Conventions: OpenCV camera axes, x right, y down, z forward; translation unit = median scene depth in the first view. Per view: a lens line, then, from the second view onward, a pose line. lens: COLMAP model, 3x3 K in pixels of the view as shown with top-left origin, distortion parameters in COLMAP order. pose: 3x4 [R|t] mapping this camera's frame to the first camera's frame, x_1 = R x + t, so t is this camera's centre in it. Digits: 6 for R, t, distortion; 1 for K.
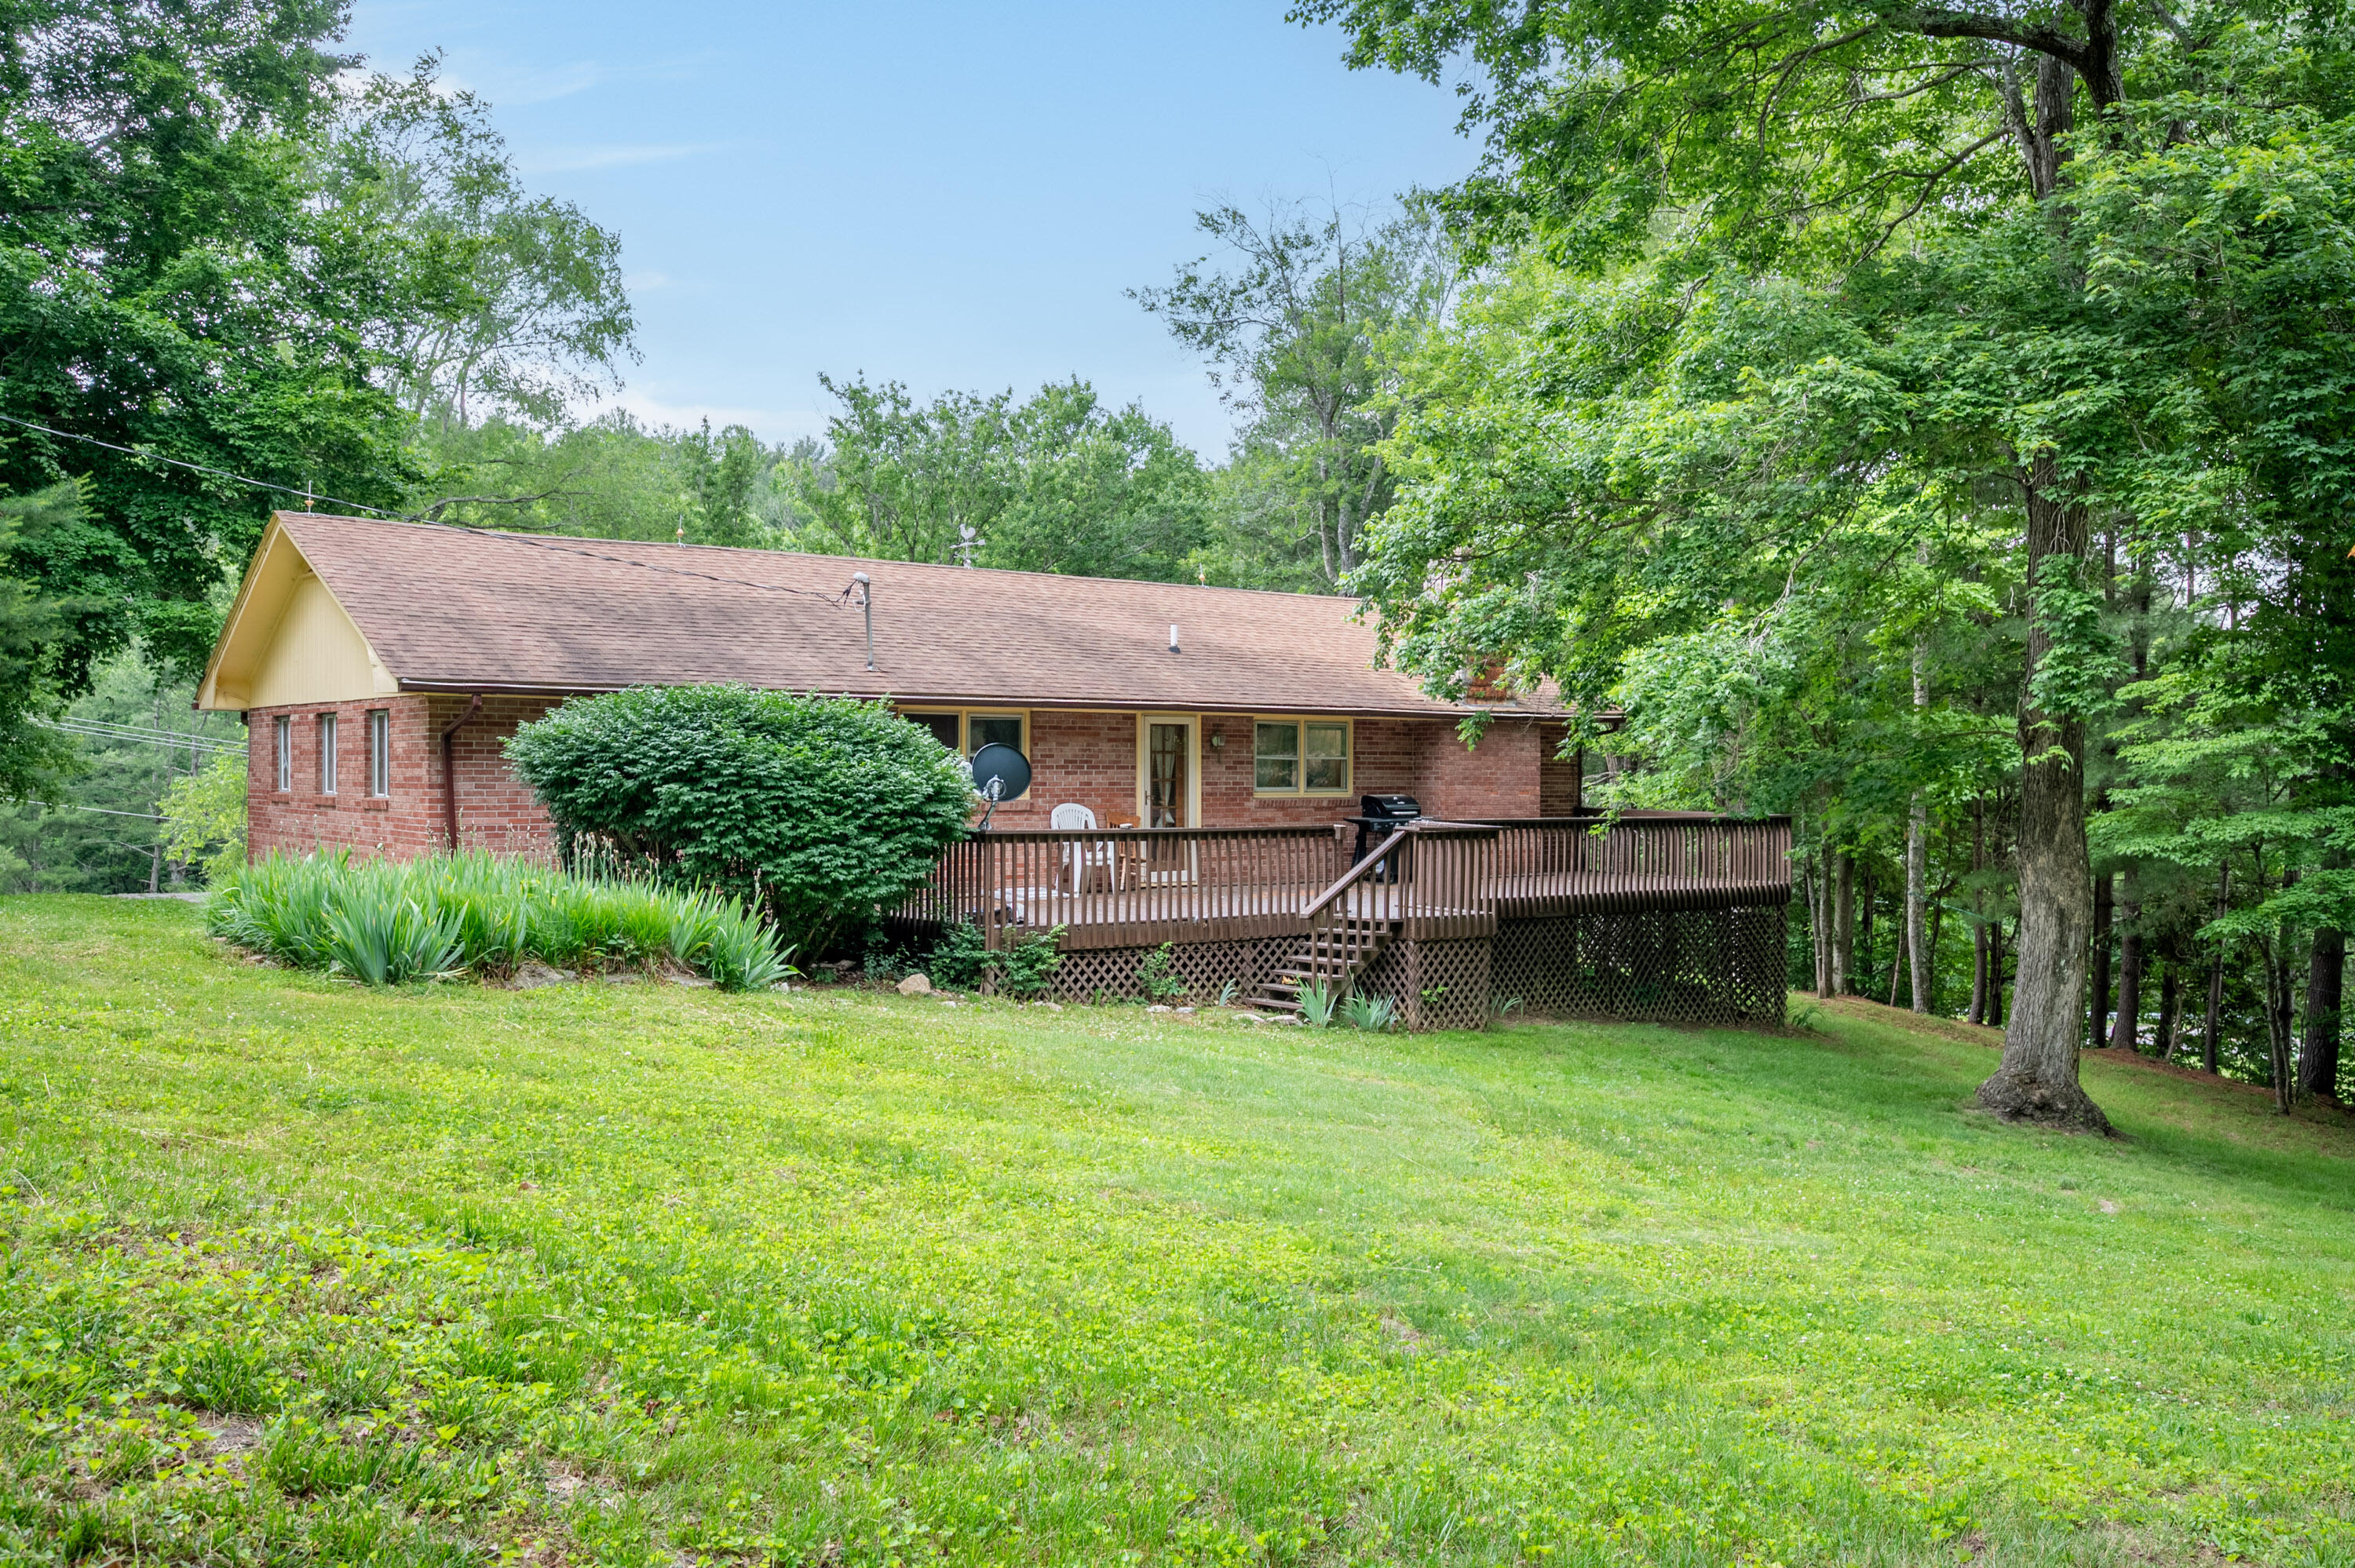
lens RADIAL K [[2233.2, 0, 1177.5], [0, 2233.2, 784.0], [0, 0, 1]] dist [-0.002940, -0.001574]
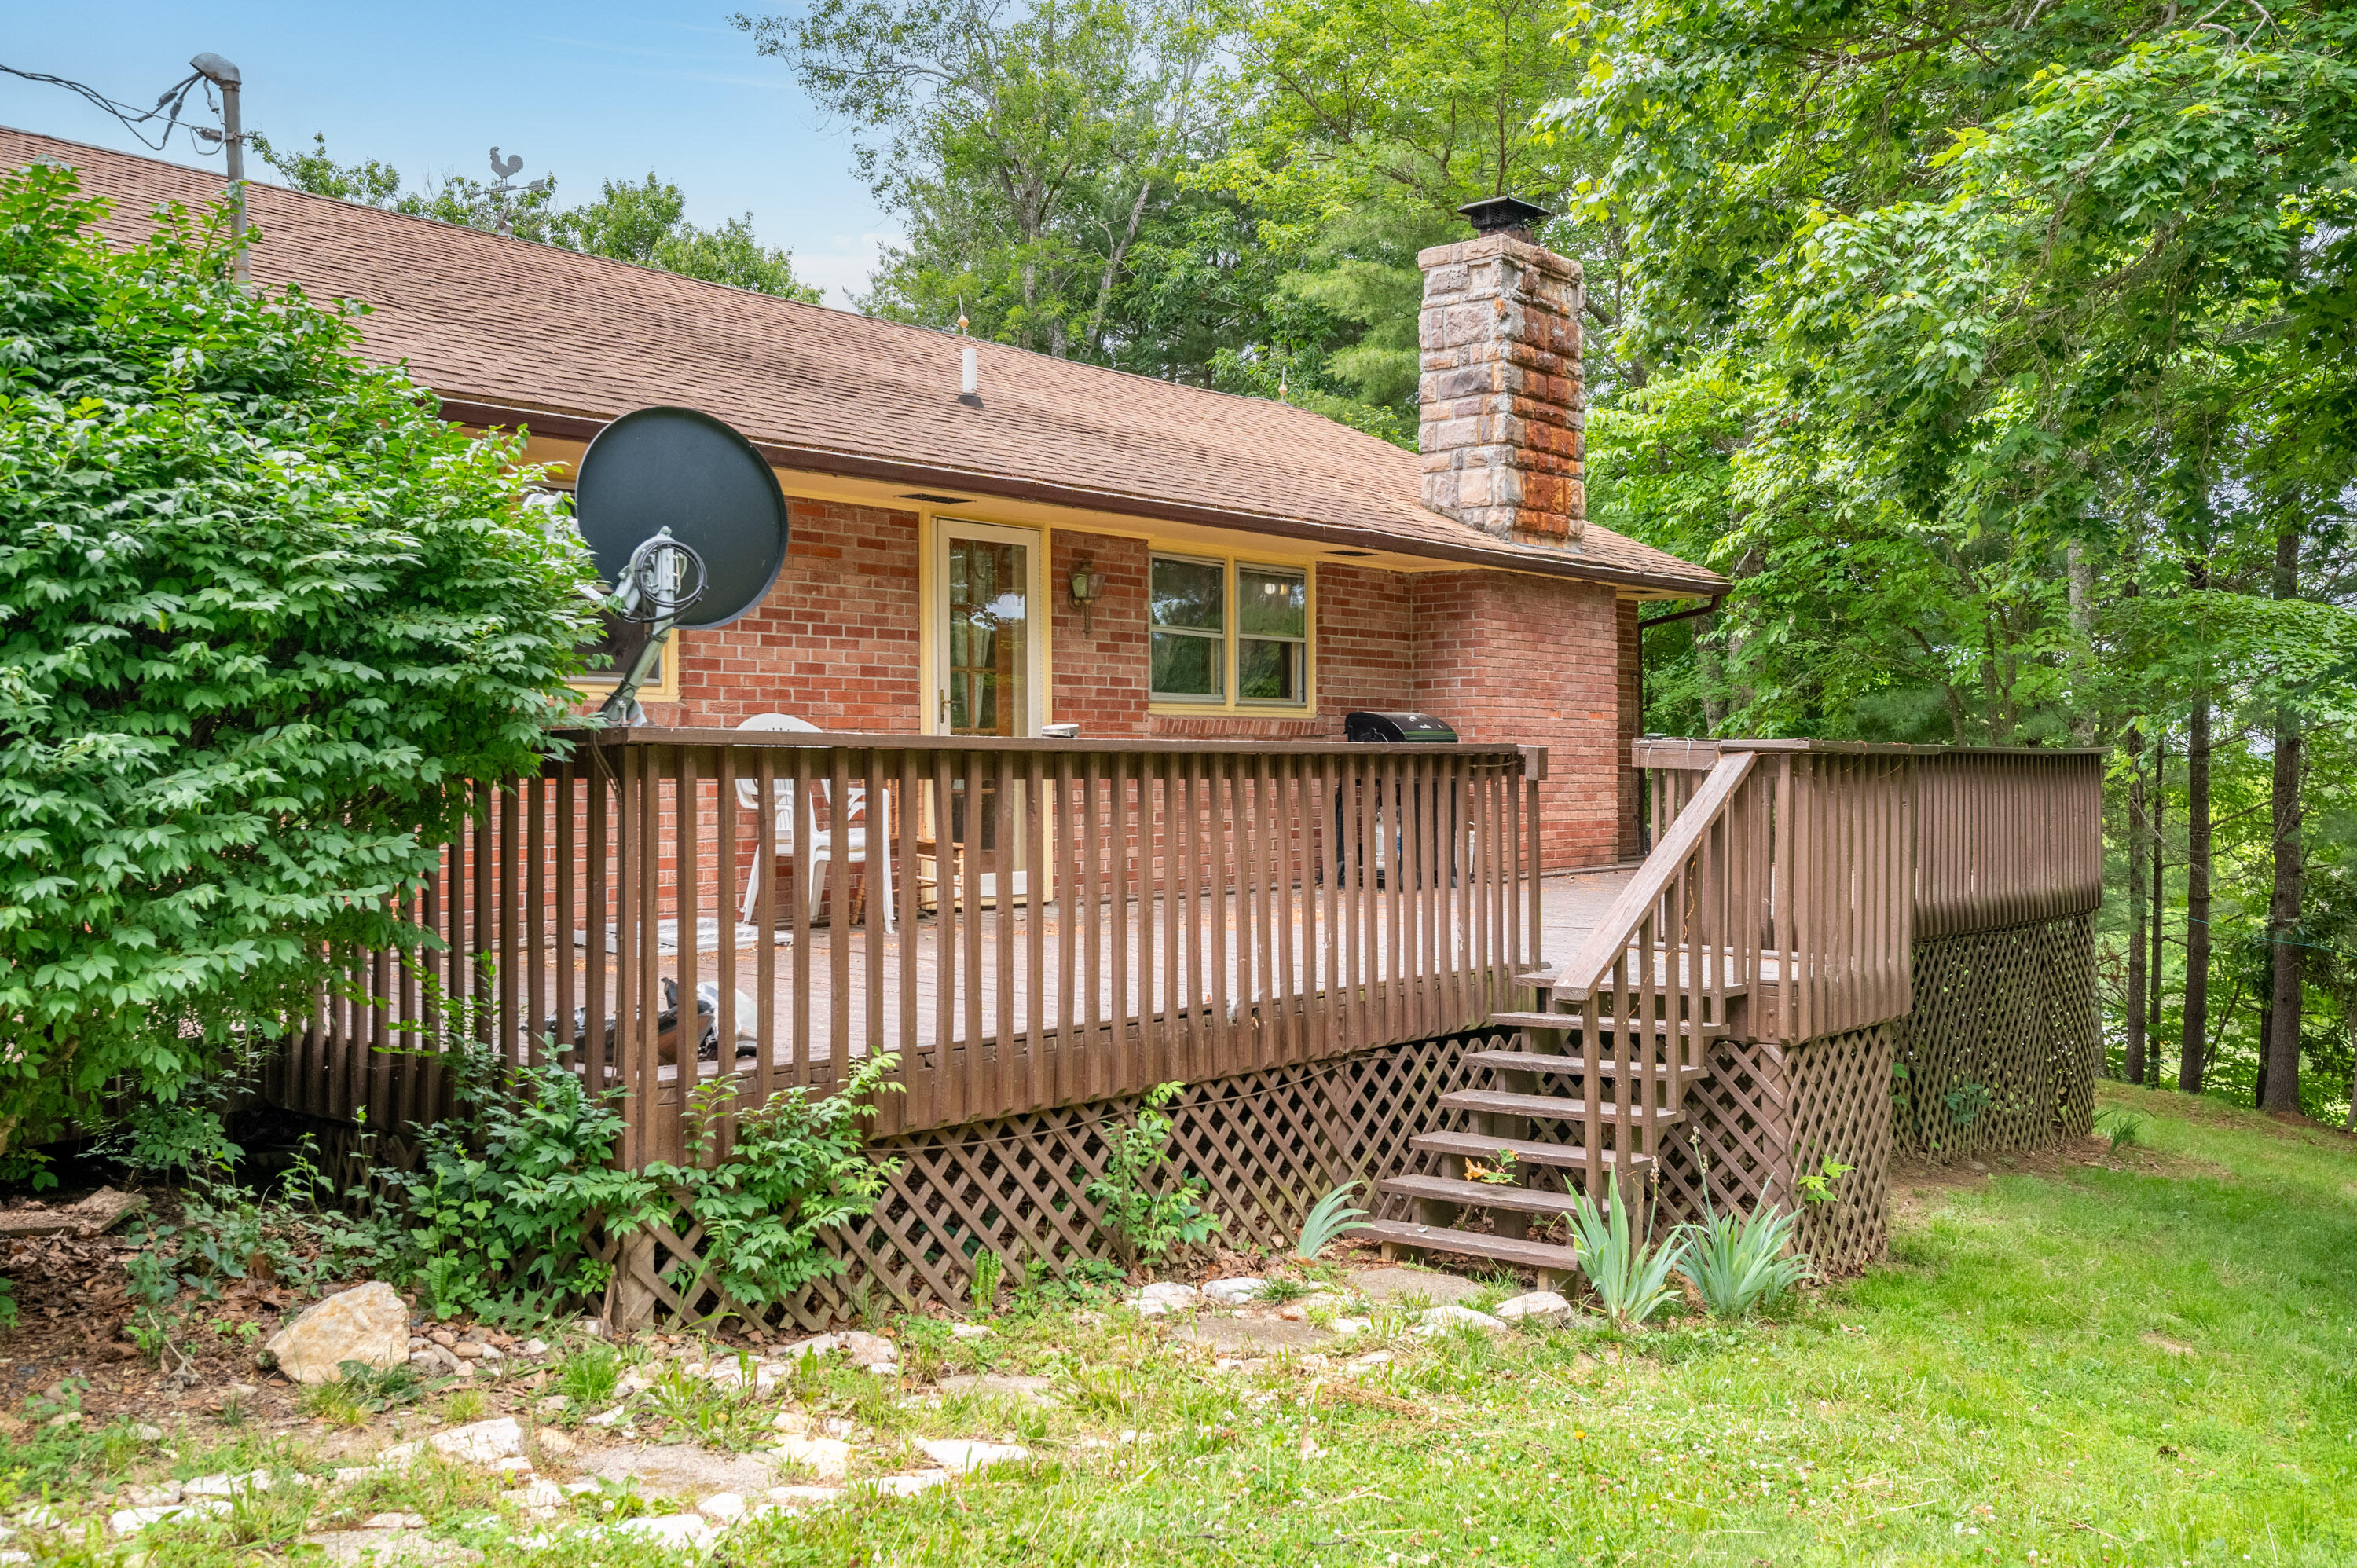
lens RADIAL K [[2053.8, 0, 1179.8], [0, 2053.8, 748.6], [0, 0, 1]] dist [-0.006704, 0.005811]
pose [[0.971690, -0.003490, 0.236234, -0.078057], [0.008733, 0.999738, -0.021150, 0.028598], [-0.236098, 0.022614, 0.971466, 0.728352]]
